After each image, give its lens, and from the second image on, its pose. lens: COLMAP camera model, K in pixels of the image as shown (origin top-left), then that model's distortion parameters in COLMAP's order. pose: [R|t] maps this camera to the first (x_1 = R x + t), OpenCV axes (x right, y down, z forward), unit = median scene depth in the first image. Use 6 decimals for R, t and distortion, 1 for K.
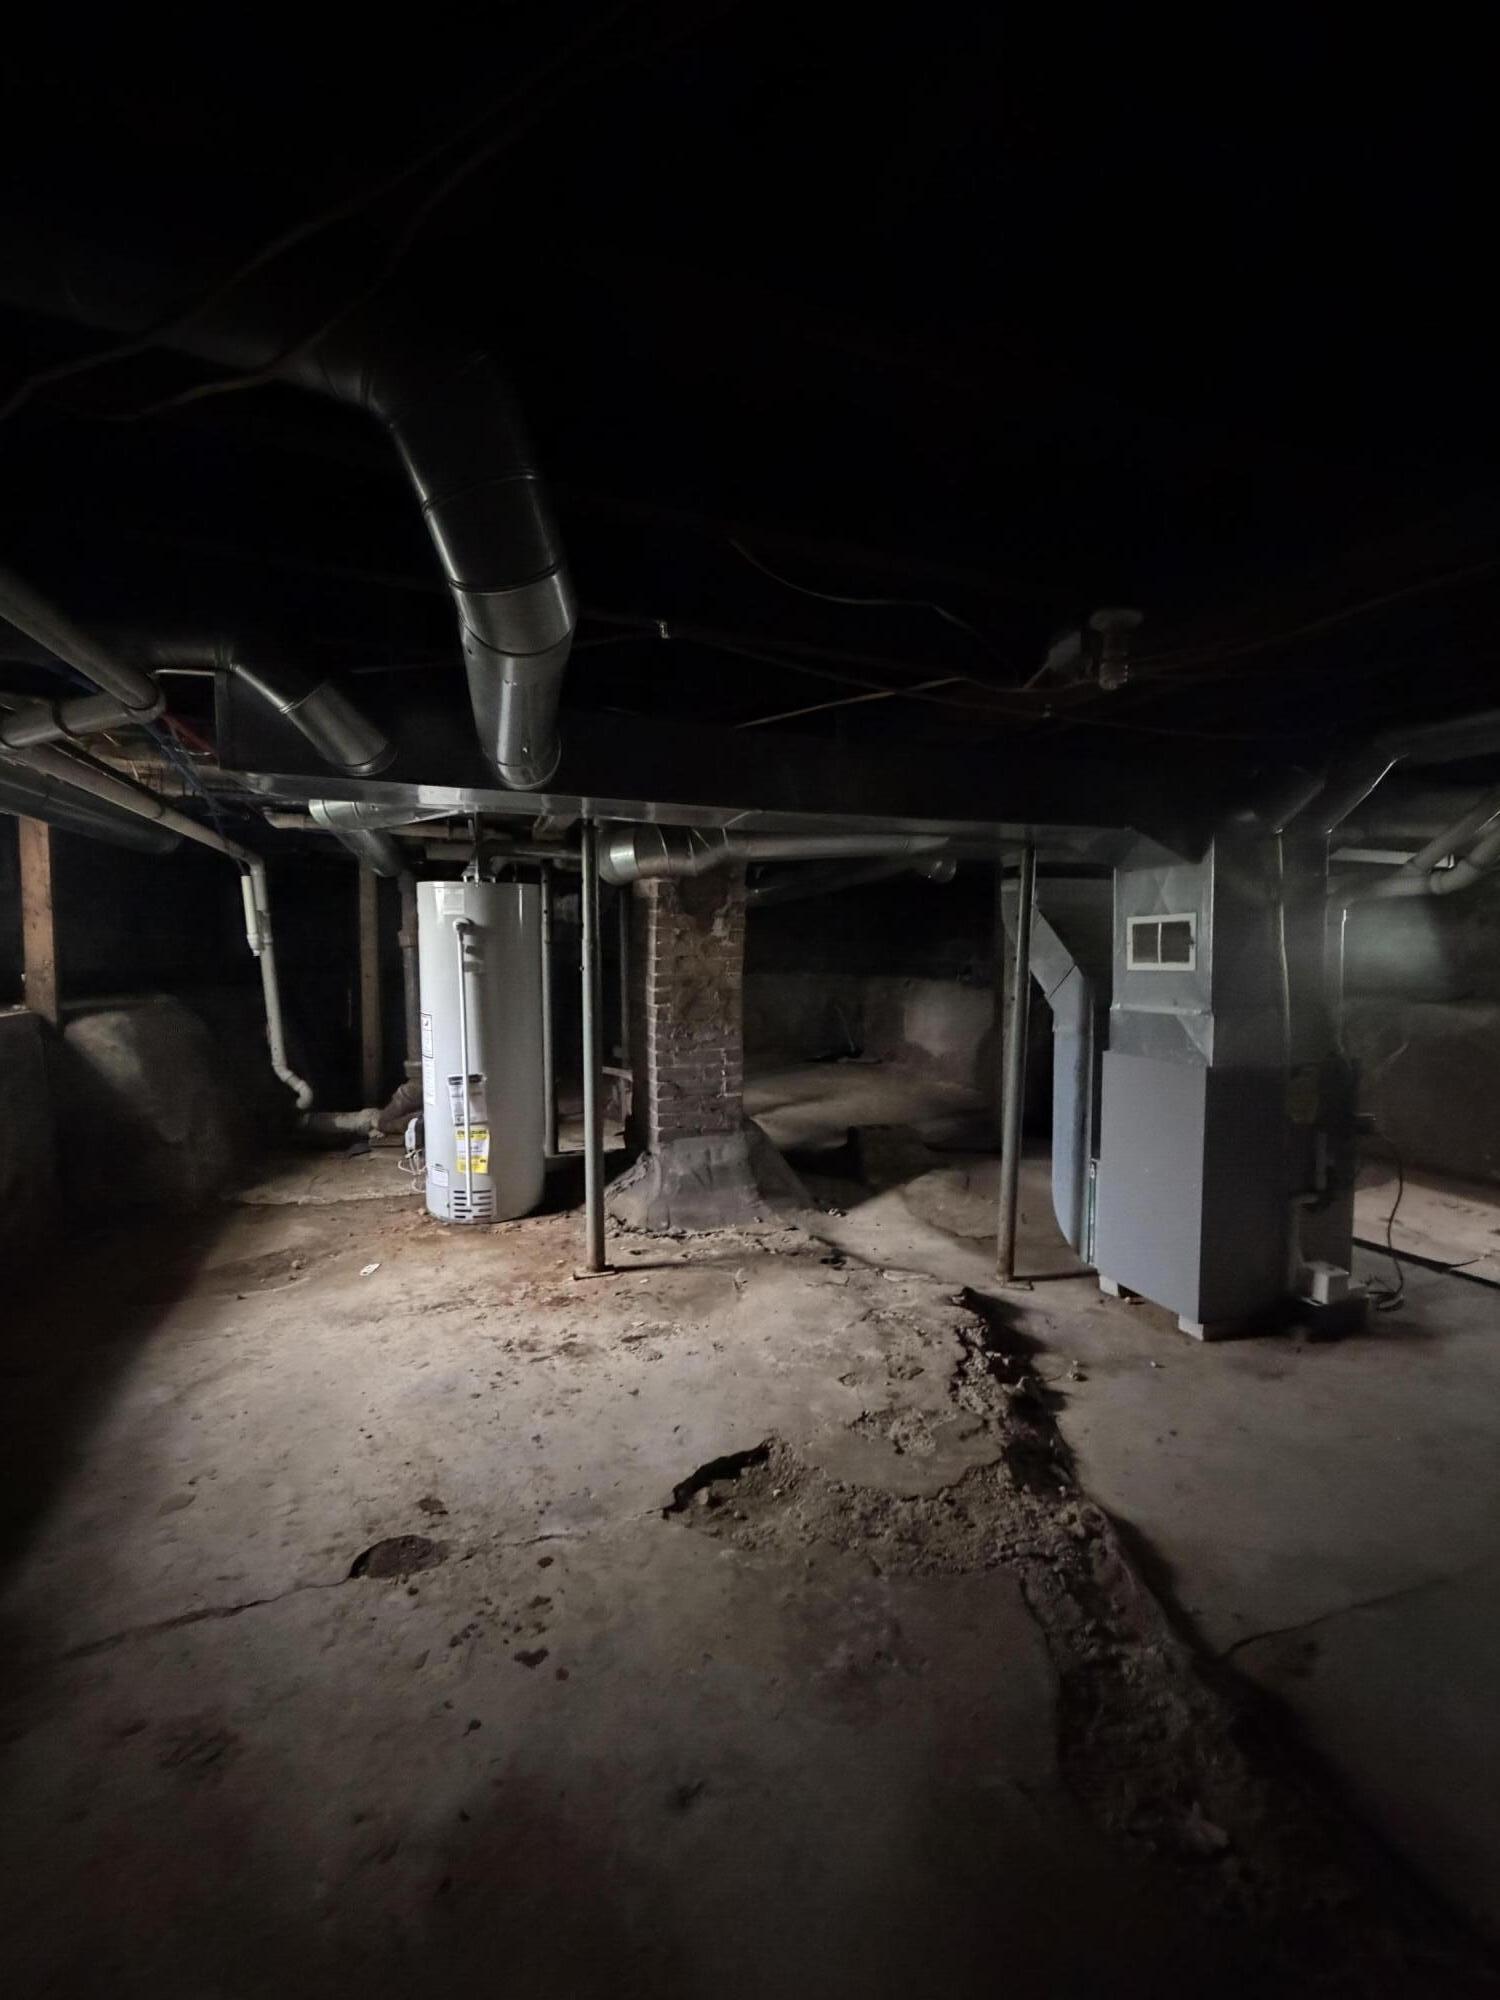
lens RADIAL K [[808.5, 0, 750.0], [0, 808.5, 1000.0], [0, 0, 1]] dist [-0.002537, -0.000053]
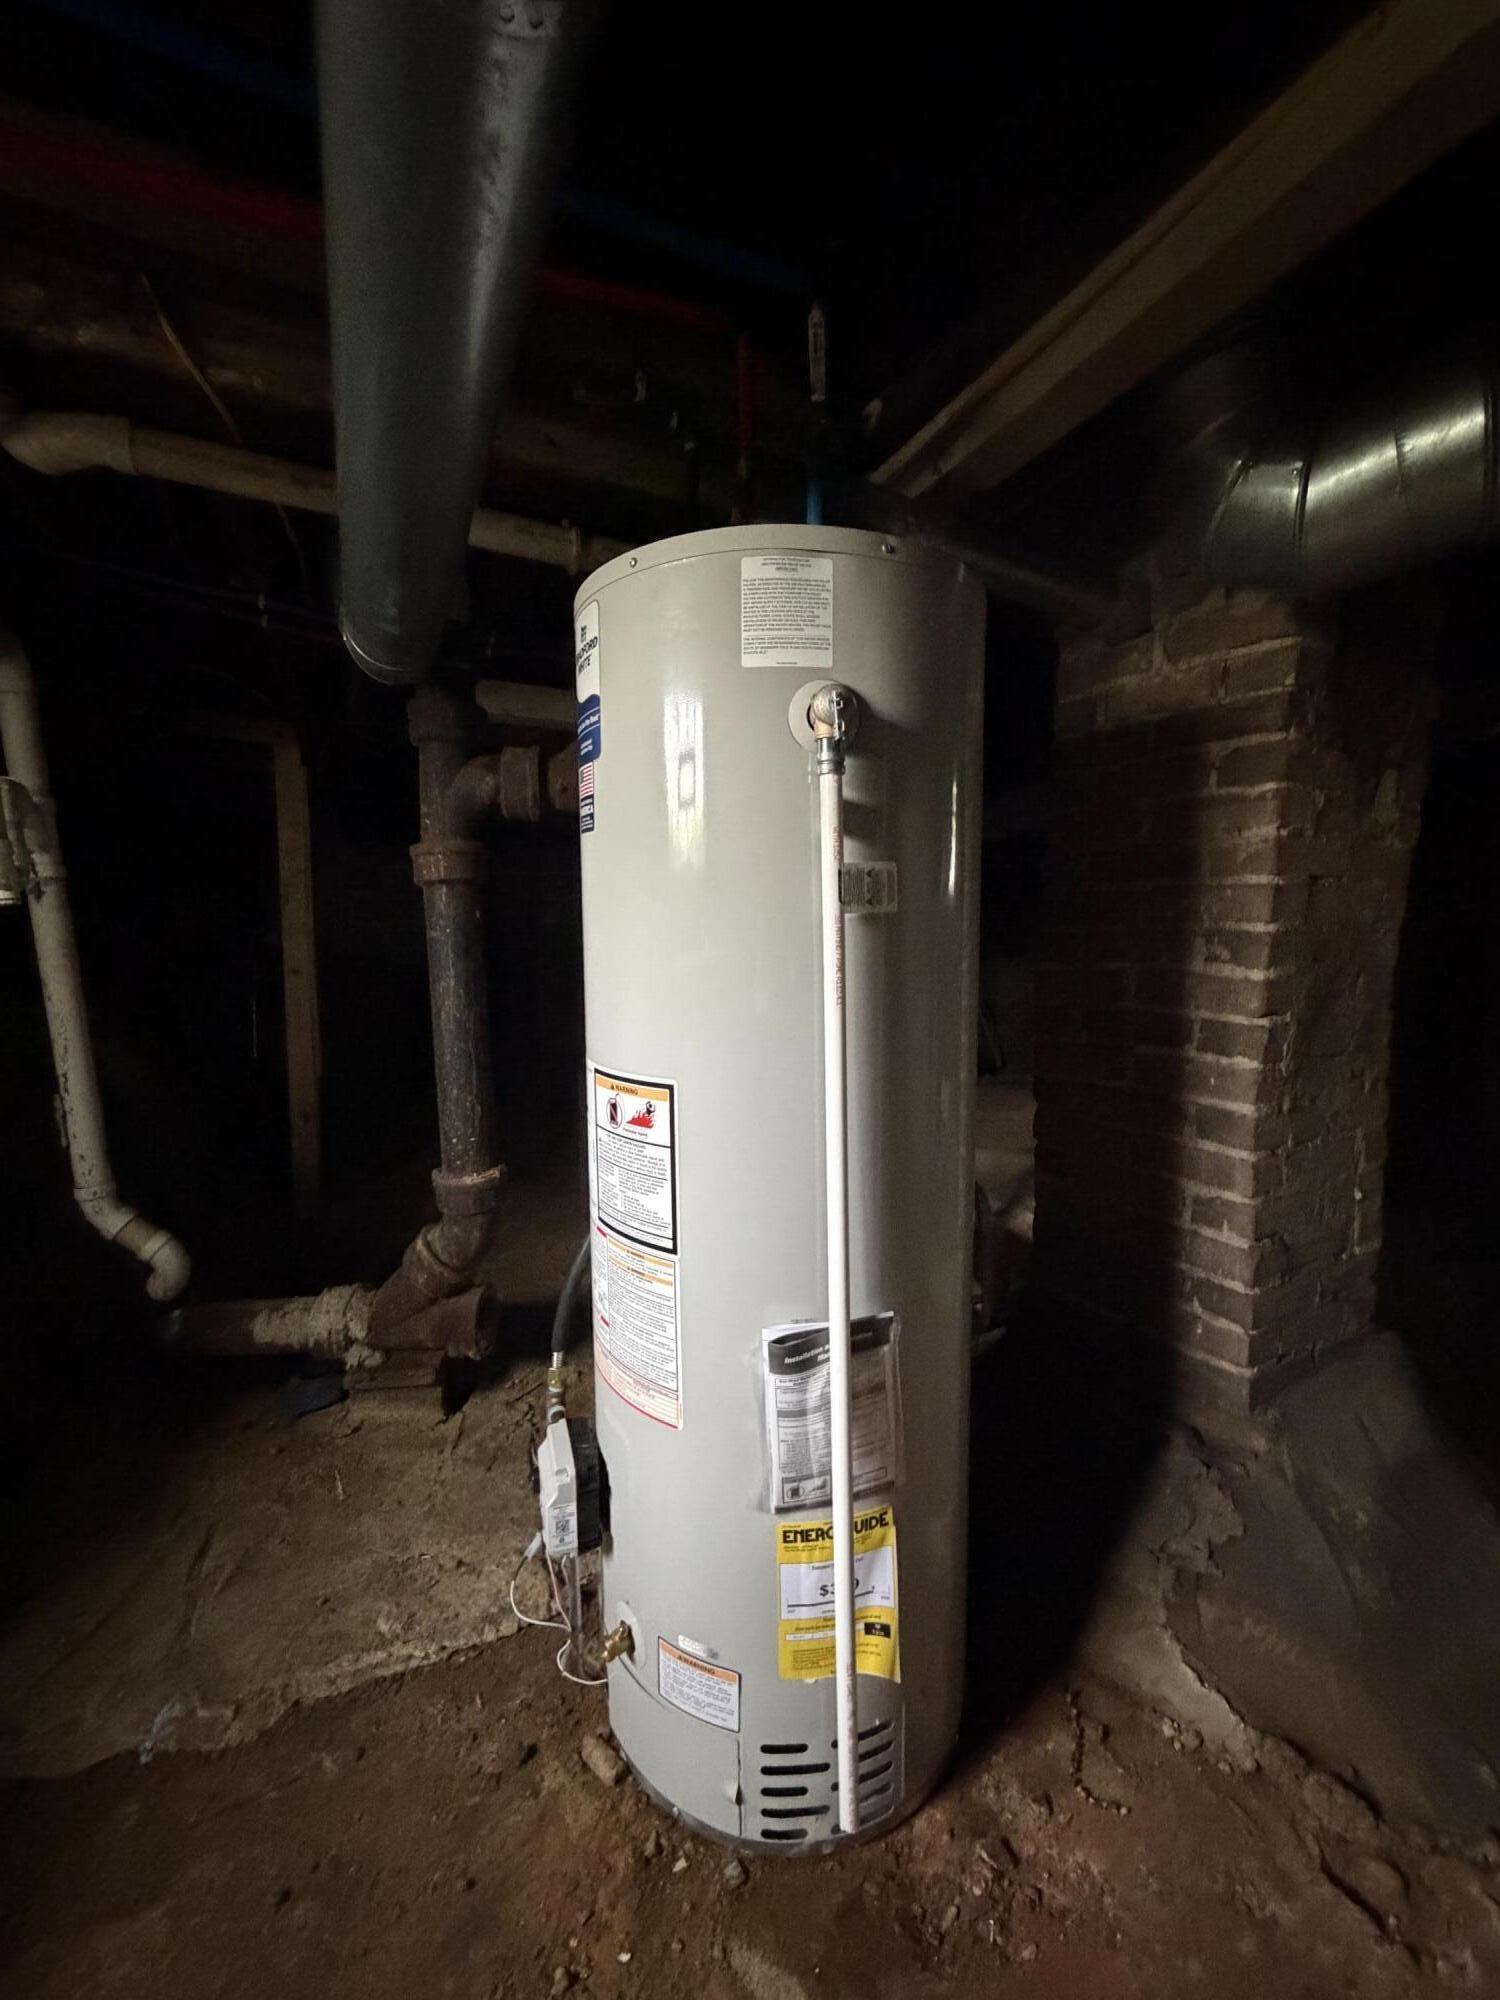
lens RADIAL K [[799.2, 0, 751.1], [0, 799.2, 997.2], [0, 0, 1]] dist [-0.002152, 0.000732]
pose [[0.993729, -0.025798, 0.108796, -0.365700], [0.025878, 0.999665, 0.000673, -0.008647], [-0.108777, 0.002147, 0.994064, 0.690901]]
